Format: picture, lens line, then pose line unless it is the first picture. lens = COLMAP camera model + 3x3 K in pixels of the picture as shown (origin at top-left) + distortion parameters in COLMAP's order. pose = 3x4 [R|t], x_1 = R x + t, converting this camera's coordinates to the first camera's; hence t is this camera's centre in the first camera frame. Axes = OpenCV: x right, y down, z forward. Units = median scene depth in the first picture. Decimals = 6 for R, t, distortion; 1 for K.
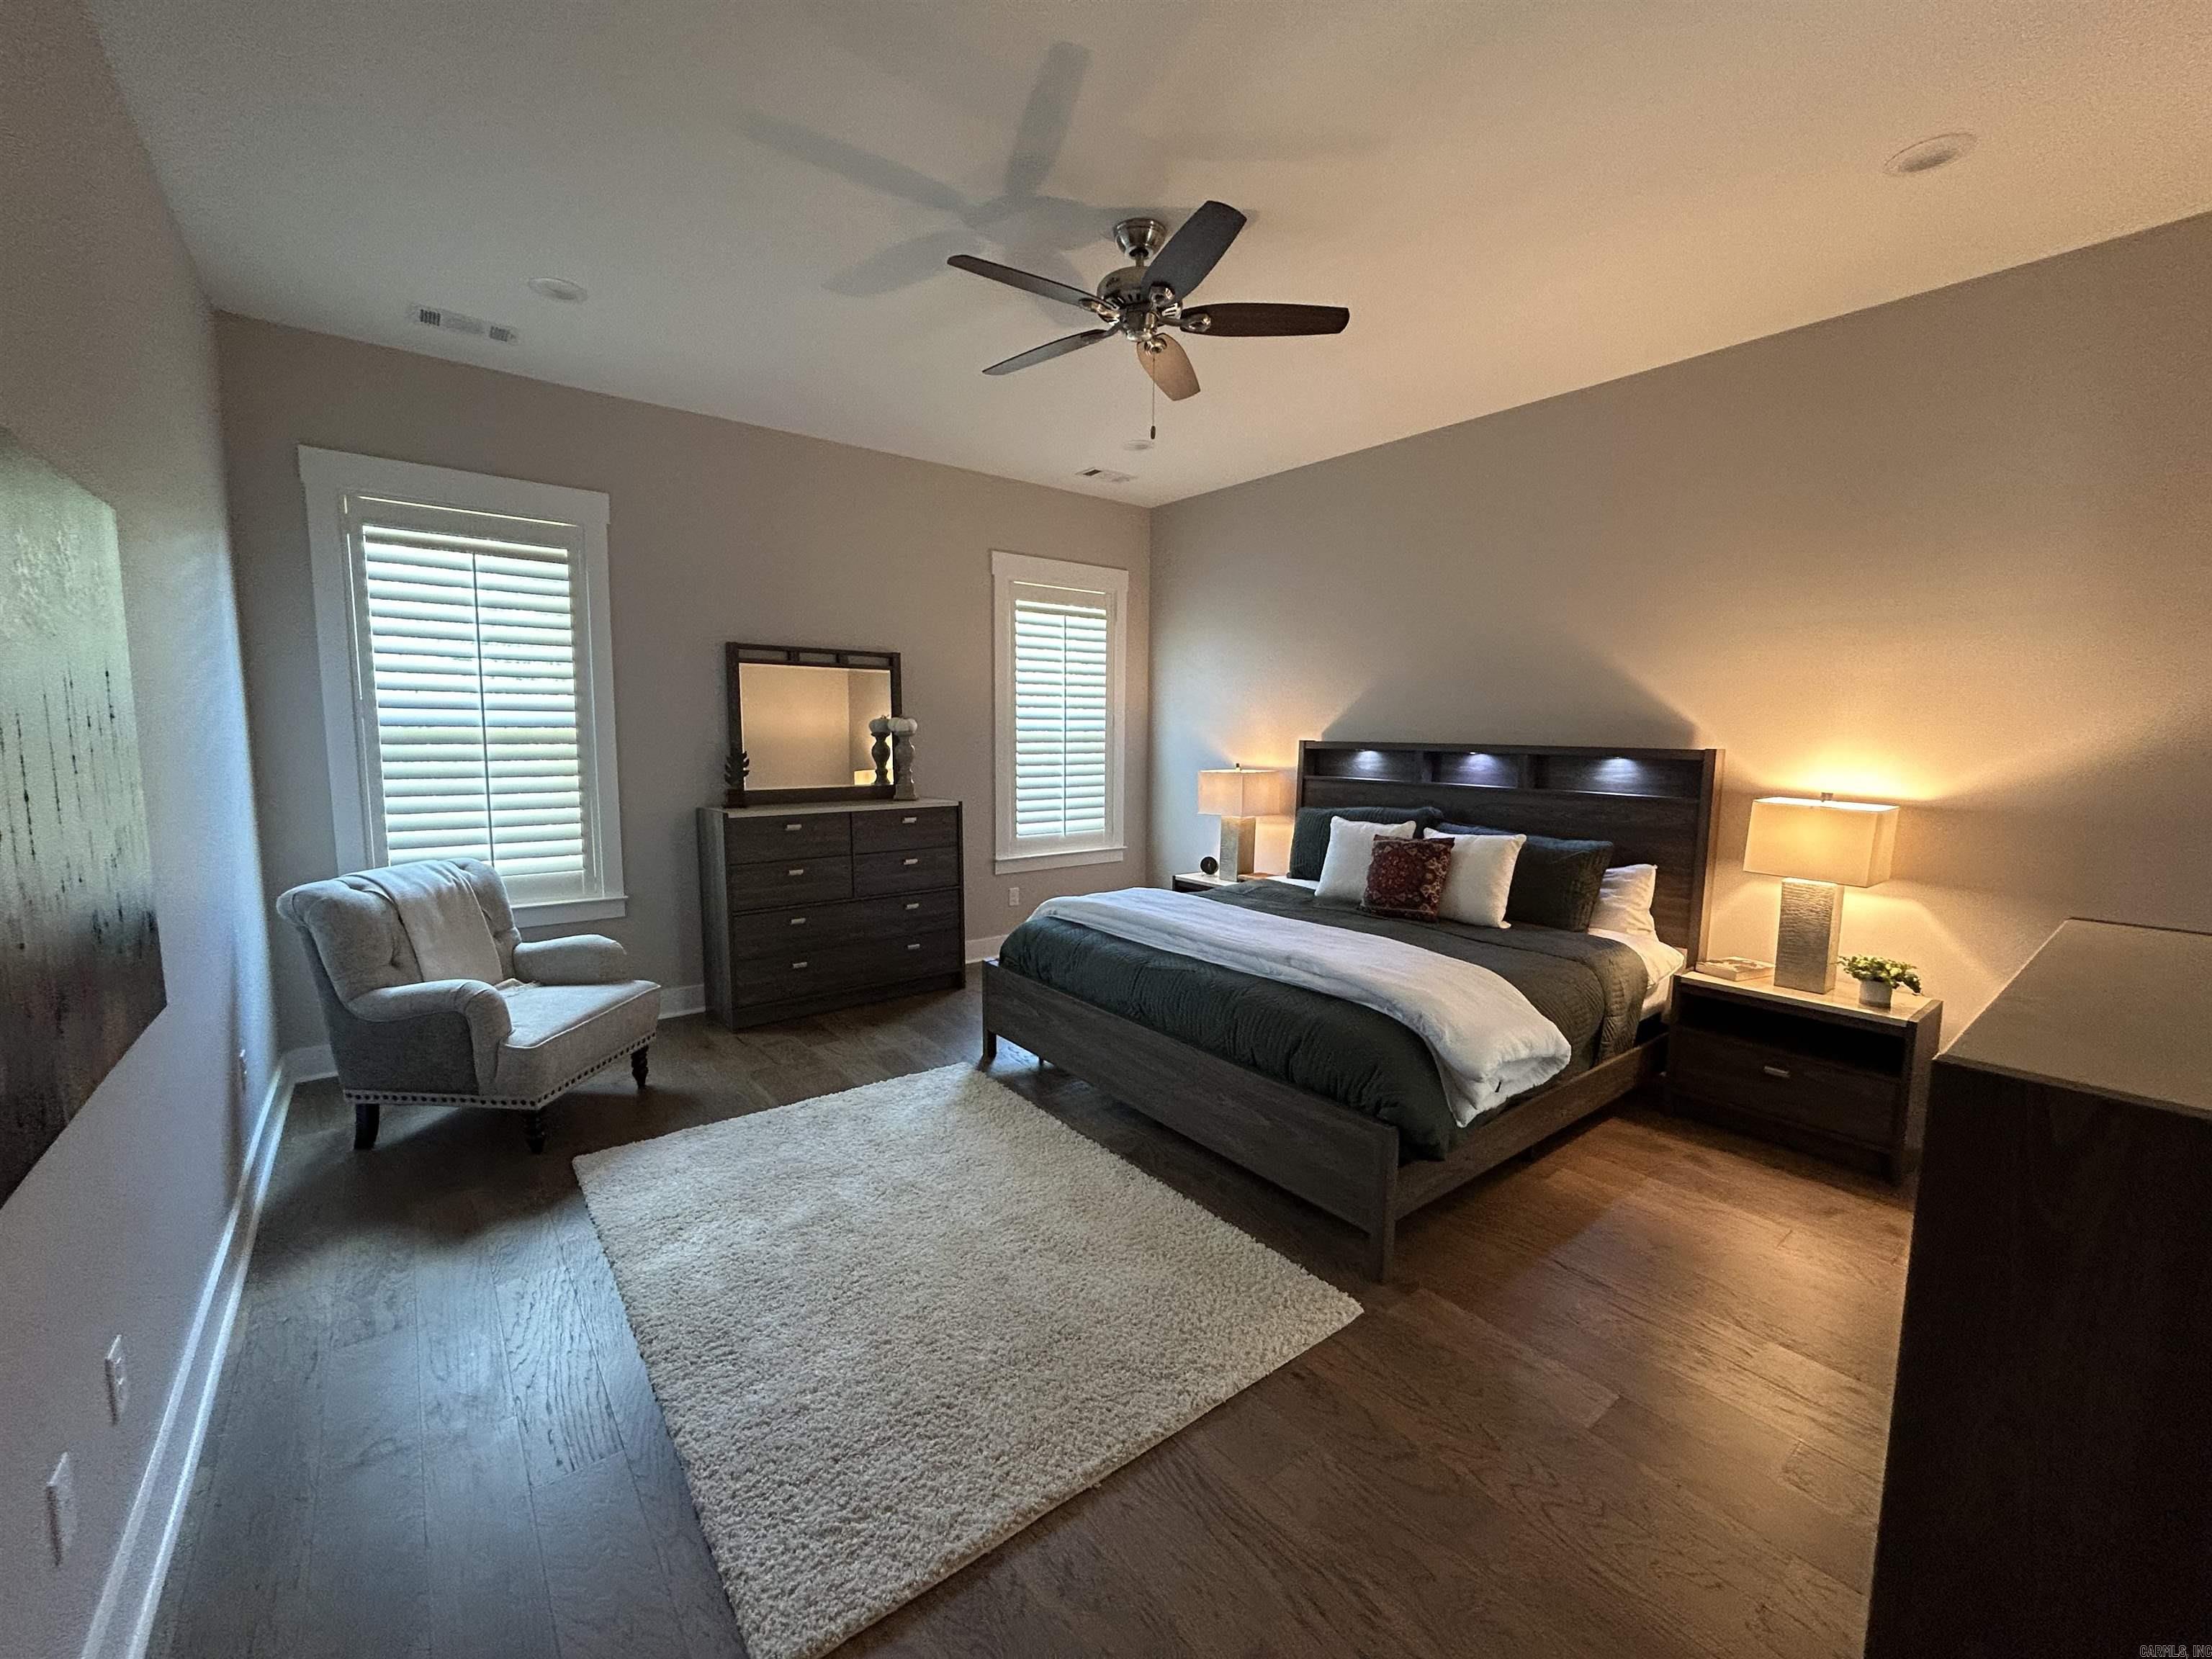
lens RADIAL K [[891.2, 0, 1103.4], [0, 891.2, 829.1], [0, 0, 1]] dist [0.003001, -0.000757]
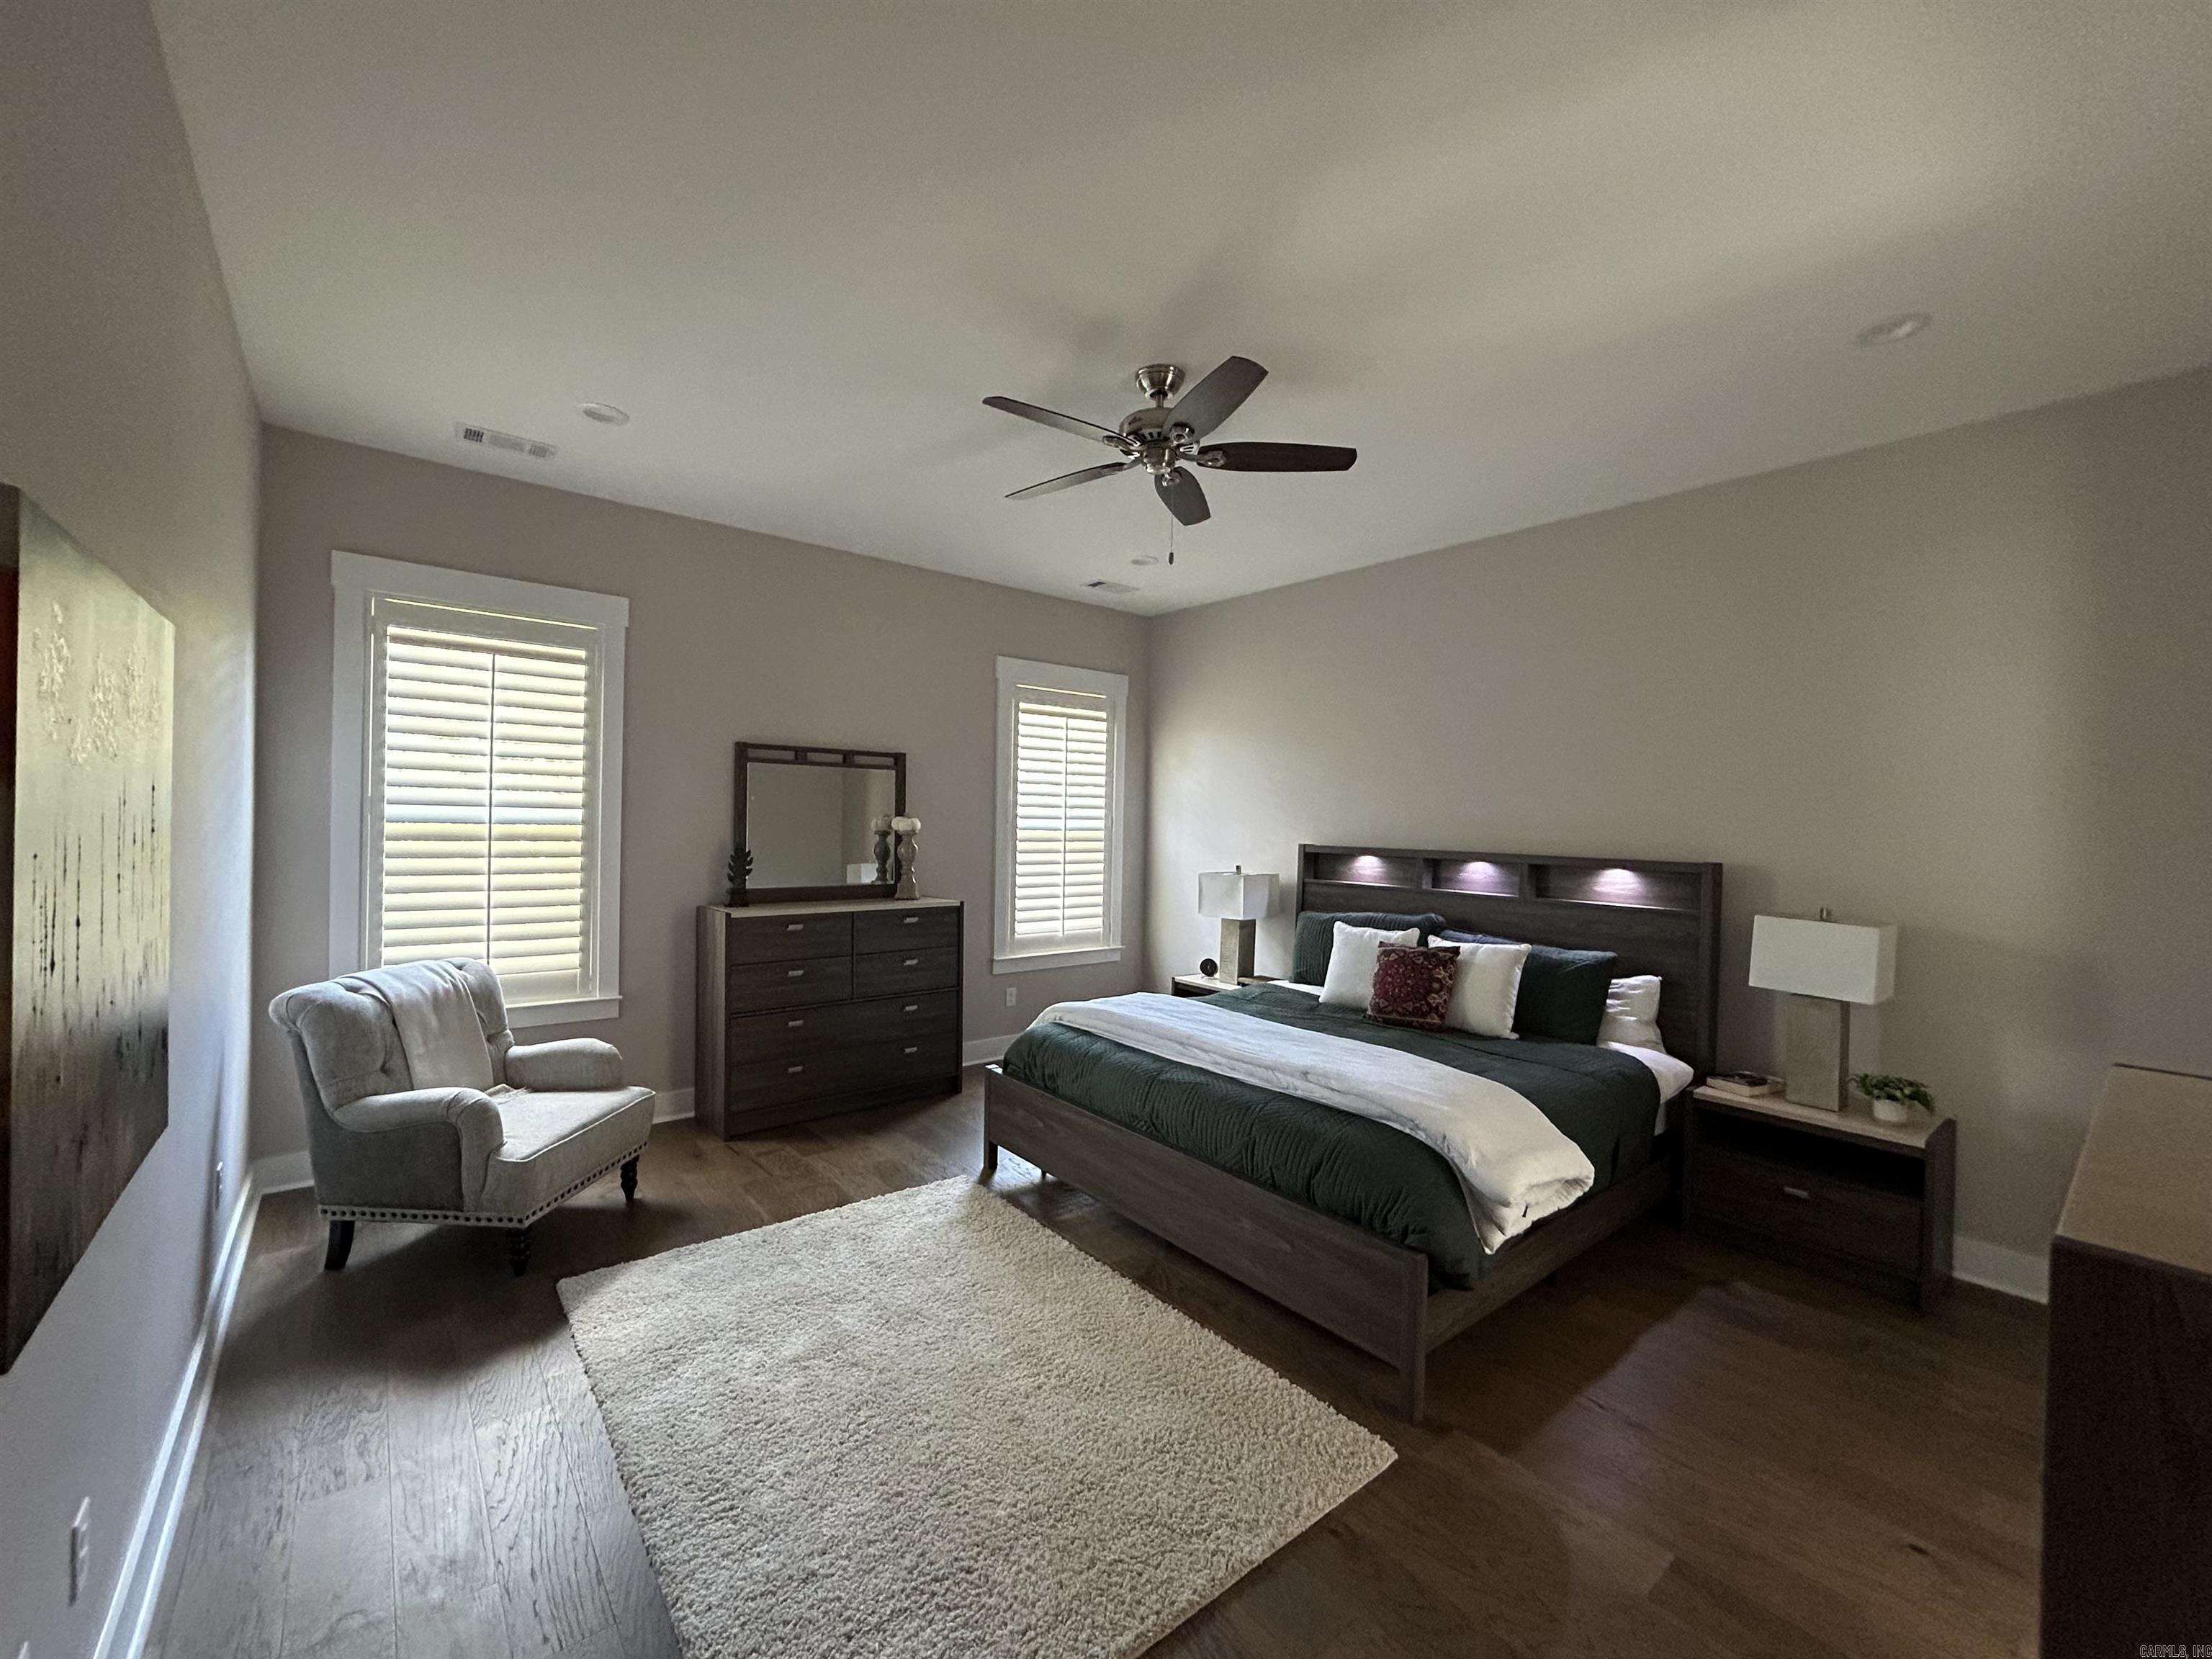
lens RADIAL K [[891.2, 0, 1103.3], [0, 891.2, 831.2], [0, 0, 1]] dist [0.003001, -0.000757]
pose [[0.999736, 0.013144, 0.018854, -0.030681], [-0.011212, 0.995010, -0.099146, -0.016554], [-0.020063, 0.098908, 0.994894, -0.004597]]
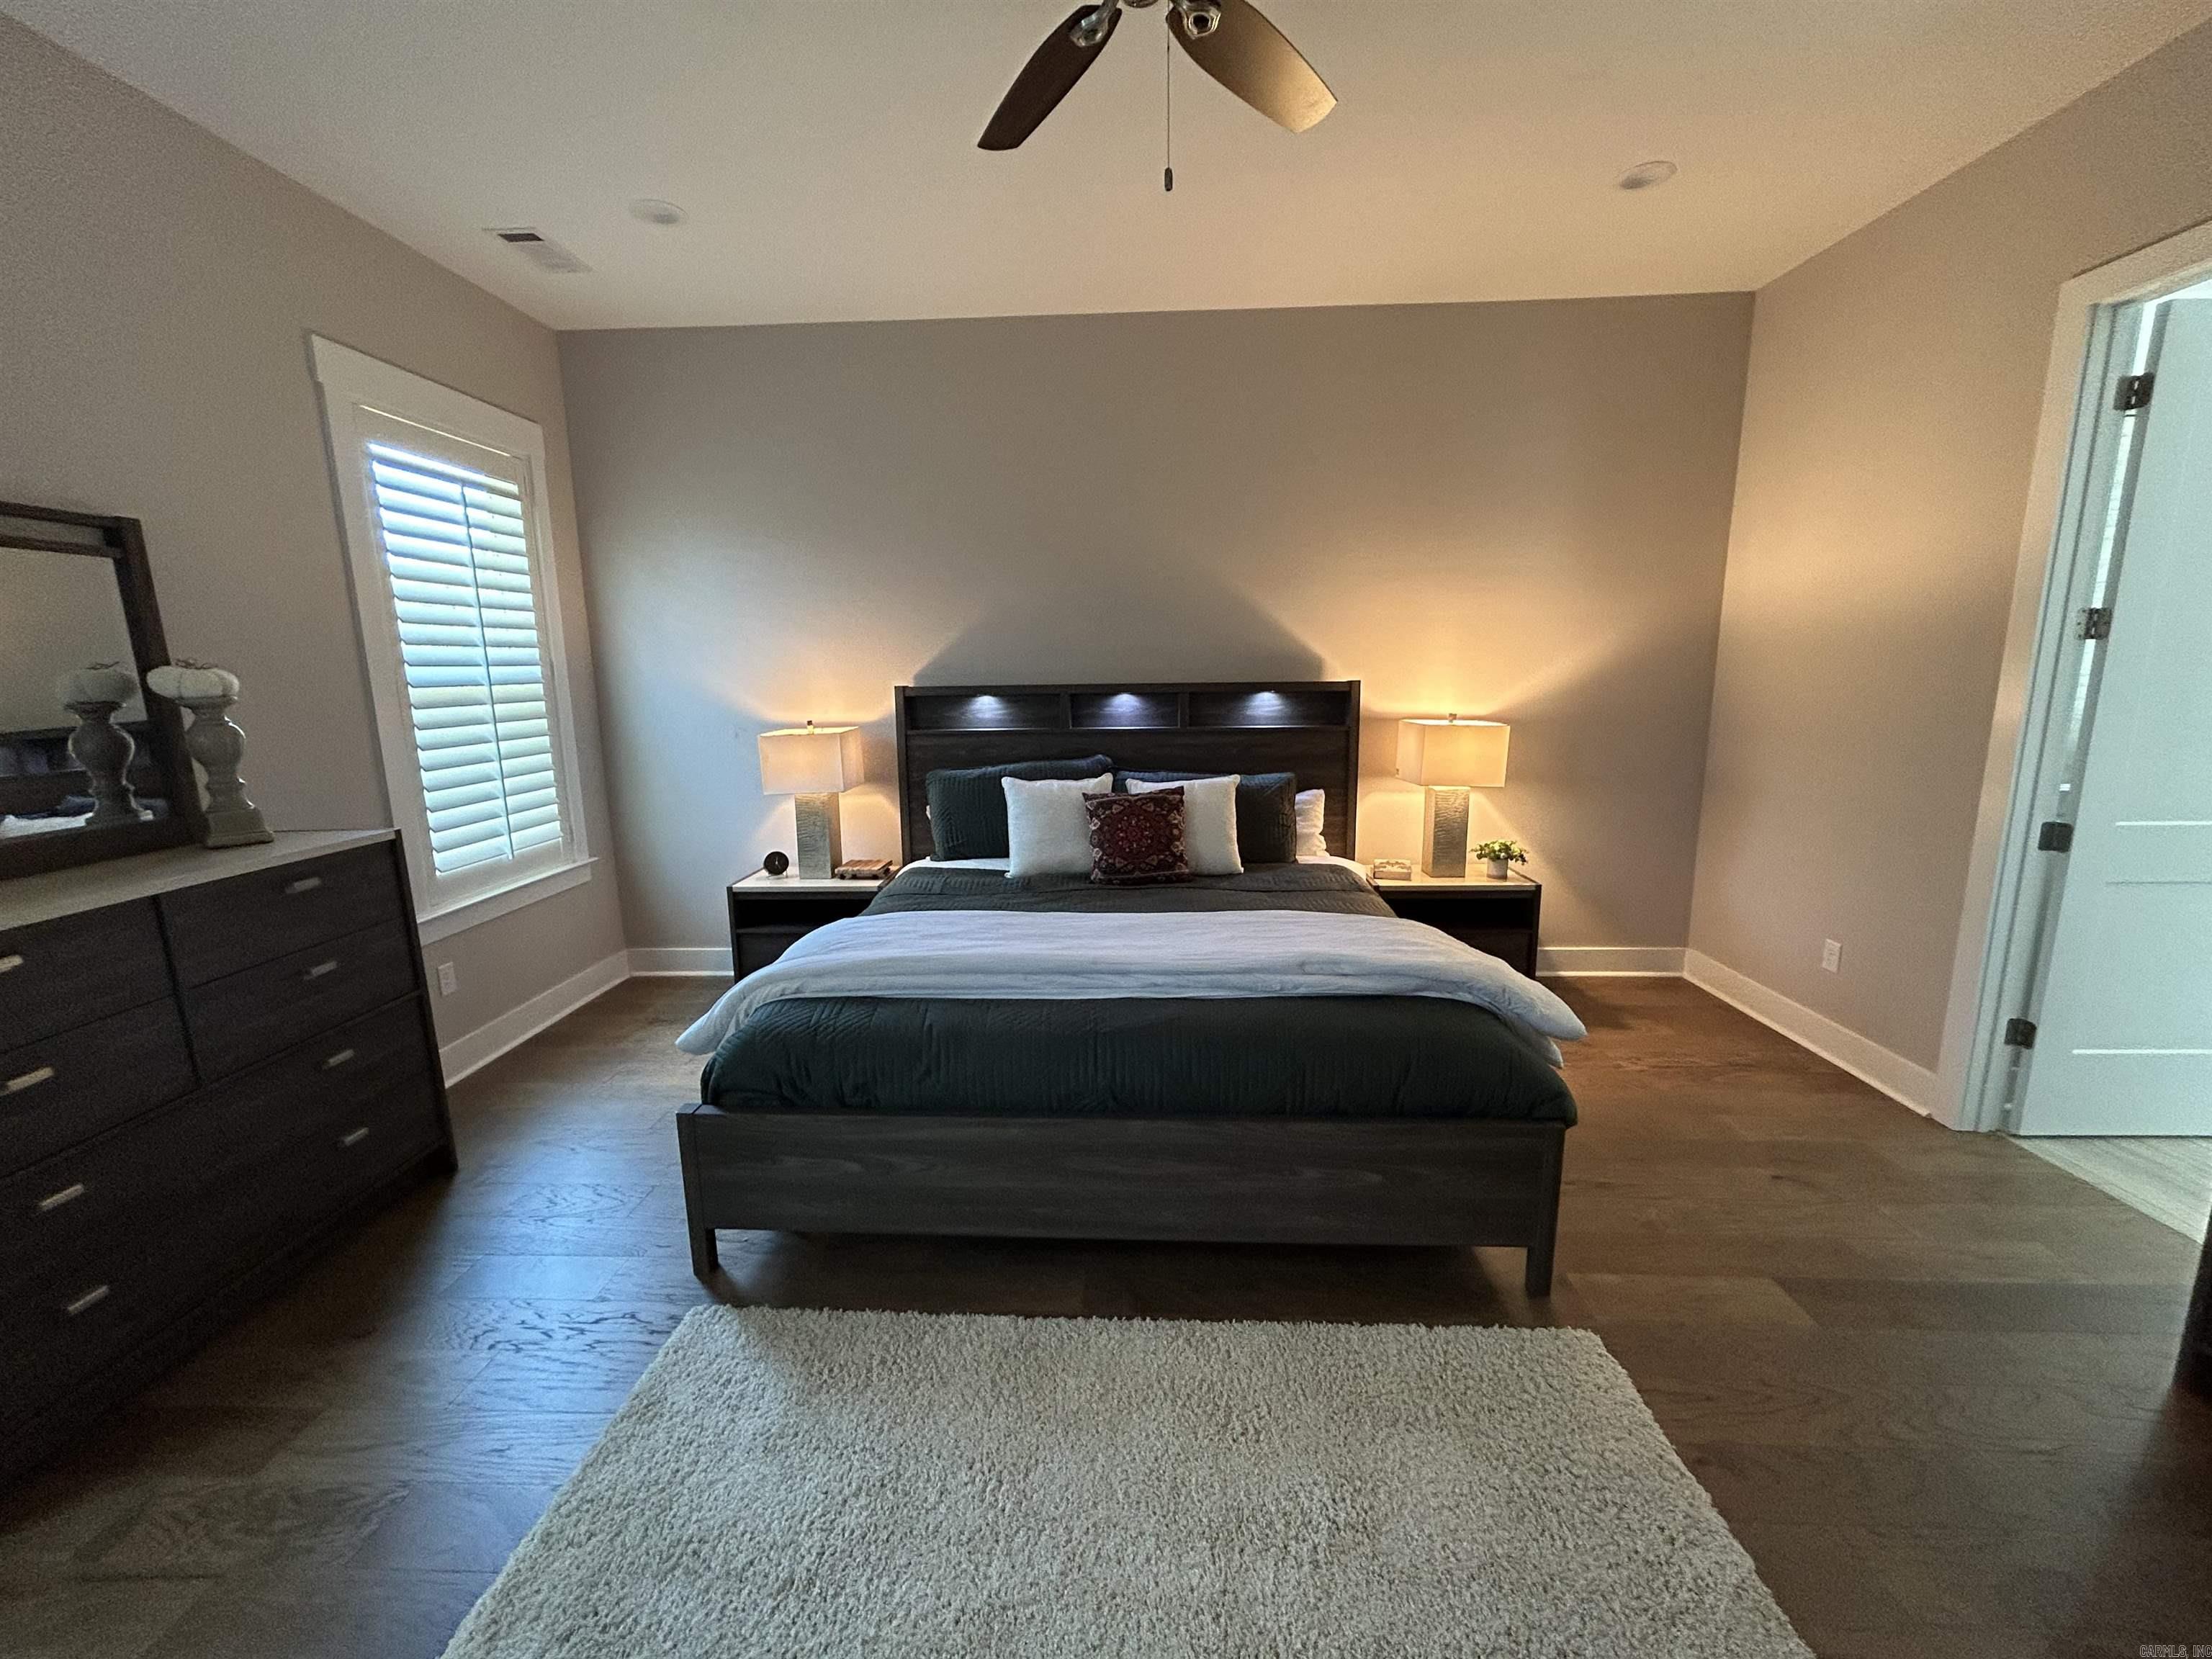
lens RADIAL K [[891.2, 0, 1102.7], [0, 891.2, 826.0], [0, 0, 1]] dist [0.003001, -0.000757]
pose [[0.655714, -0.151003, 0.739755, -0.373215], [0.105091, 0.988512, 0.108629, -0.062948], [-0.747660, 0.006512, 0.664050, 0.485862]]
